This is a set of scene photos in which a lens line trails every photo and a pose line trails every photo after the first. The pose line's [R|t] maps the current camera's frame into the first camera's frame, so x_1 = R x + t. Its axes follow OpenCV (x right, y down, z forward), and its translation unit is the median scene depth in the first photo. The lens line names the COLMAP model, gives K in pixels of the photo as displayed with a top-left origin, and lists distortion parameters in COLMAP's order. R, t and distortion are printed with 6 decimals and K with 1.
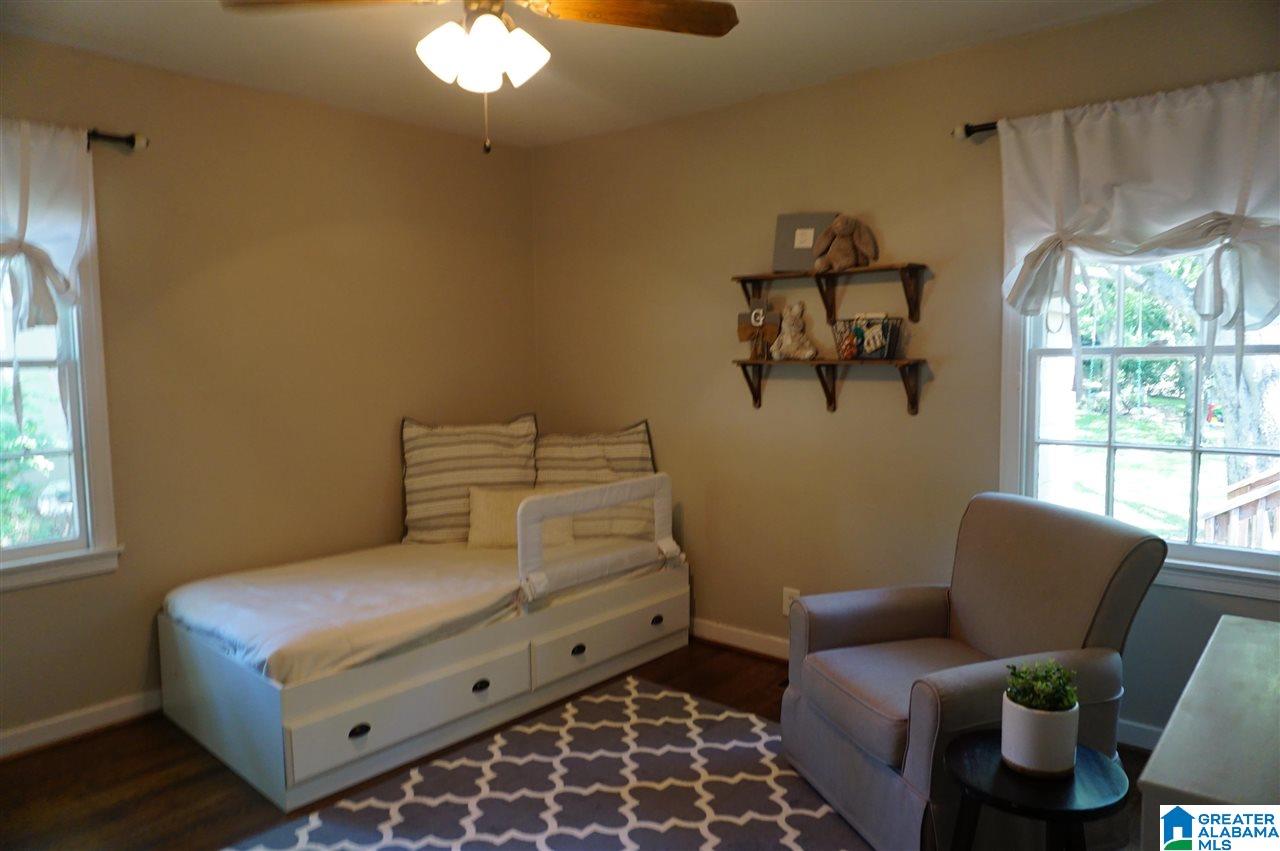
lens RADIAL K [[911.6, 0, 640.0], [0, 911.6, 425.5], [0, 0, 1]] dist [0.004540, 0.001718]
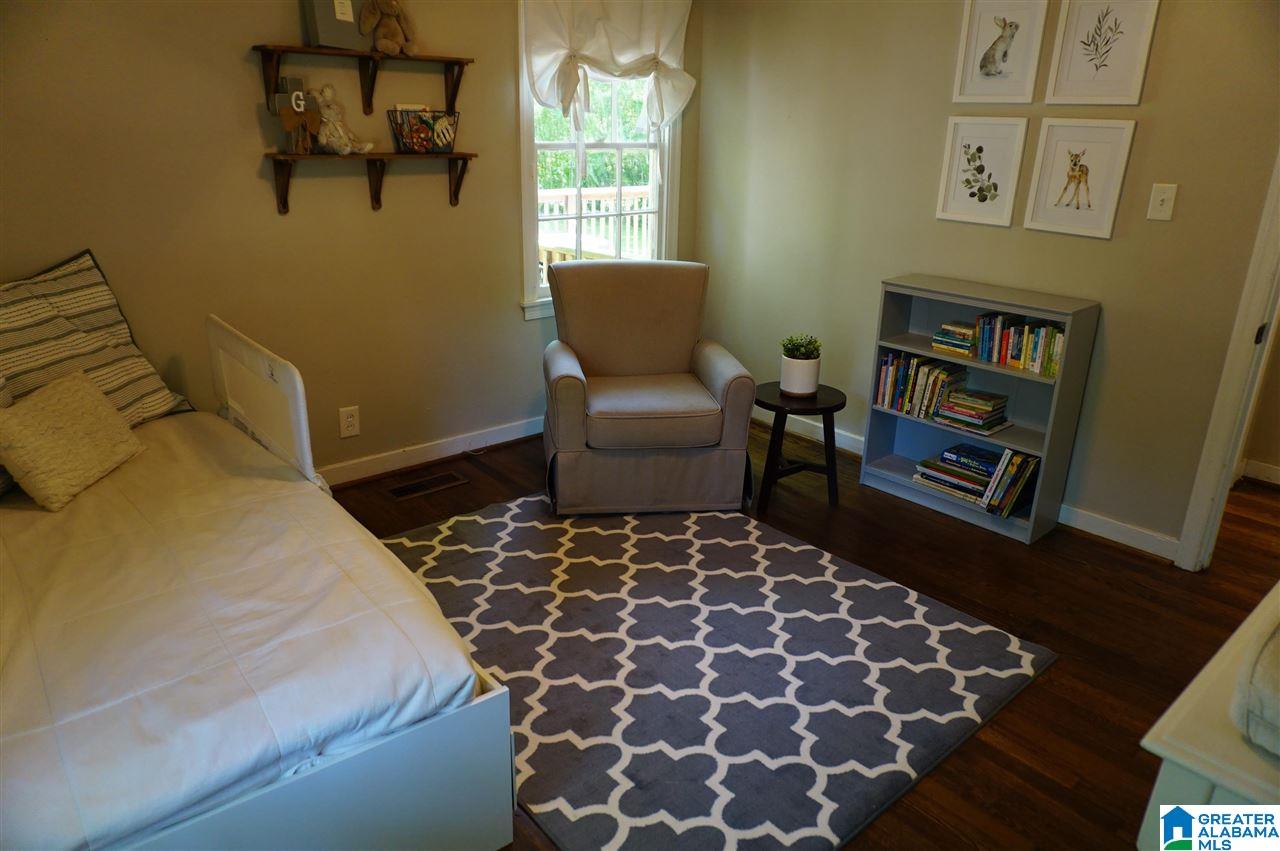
lens RADIAL K [[869.7, 0, 640.0], [0, 869.7, 425.5], [0, 0, 1]] dist [-0.006146, 0.000084]
pose [[0.105600, -0.304171, 0.946746, -0.704110], [0.068363, 0.952038, 0.298246, -0.054320], [-0.992056, 0.033228, 0.121329, 0.634653]]
